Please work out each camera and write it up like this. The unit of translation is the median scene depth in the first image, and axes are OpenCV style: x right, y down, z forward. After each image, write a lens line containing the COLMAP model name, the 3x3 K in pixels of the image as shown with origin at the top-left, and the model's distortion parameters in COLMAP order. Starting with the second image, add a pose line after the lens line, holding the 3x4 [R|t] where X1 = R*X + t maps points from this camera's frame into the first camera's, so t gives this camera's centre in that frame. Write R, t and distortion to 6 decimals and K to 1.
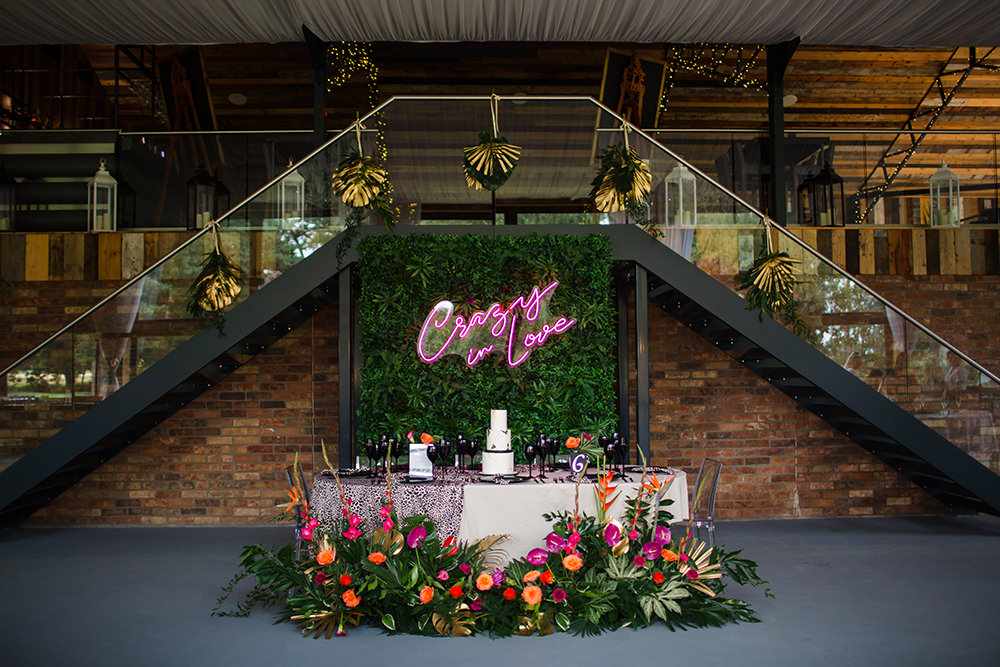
lens RADIAL K [[1026.9, 0, 500.0], [0, 1026.9, 333.5], [0, 0, 1]] dist [-0.057591, 0.020129]
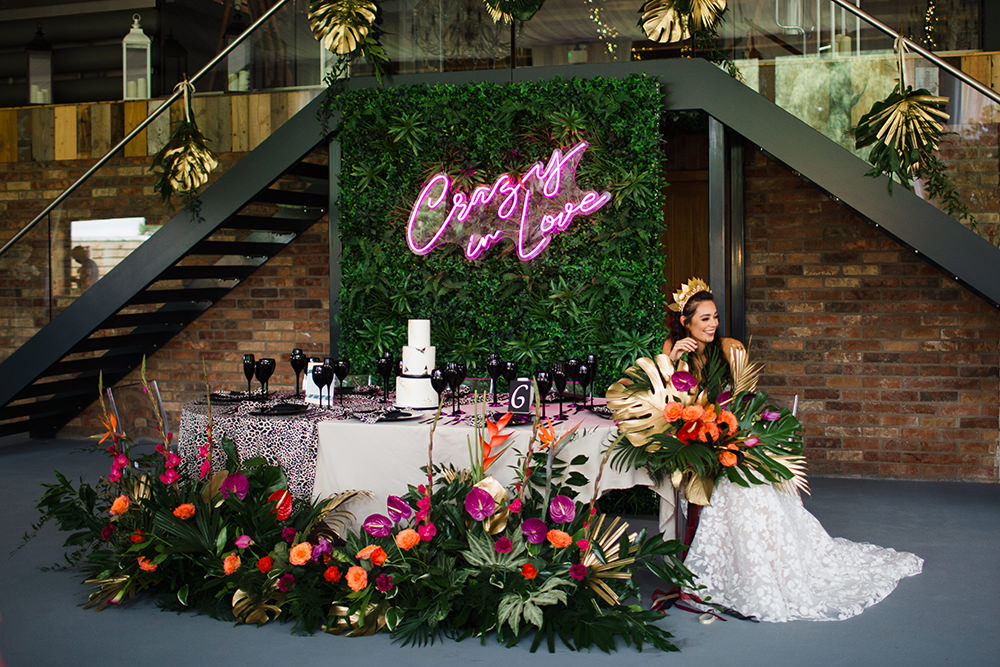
lens RADIAL K [[1208.8, 0, 501.0], [0, 1208.8, 283.9], [0, 0, 1]] dist [-0.062514, 0.013339]
pose [[0.941364, 0.009507, -0.337258, 0.248733], [0.010526, 0.998289, 0.057519, -0.000400], [0.337227, -0.057696, 0.939654, 0.148325]]
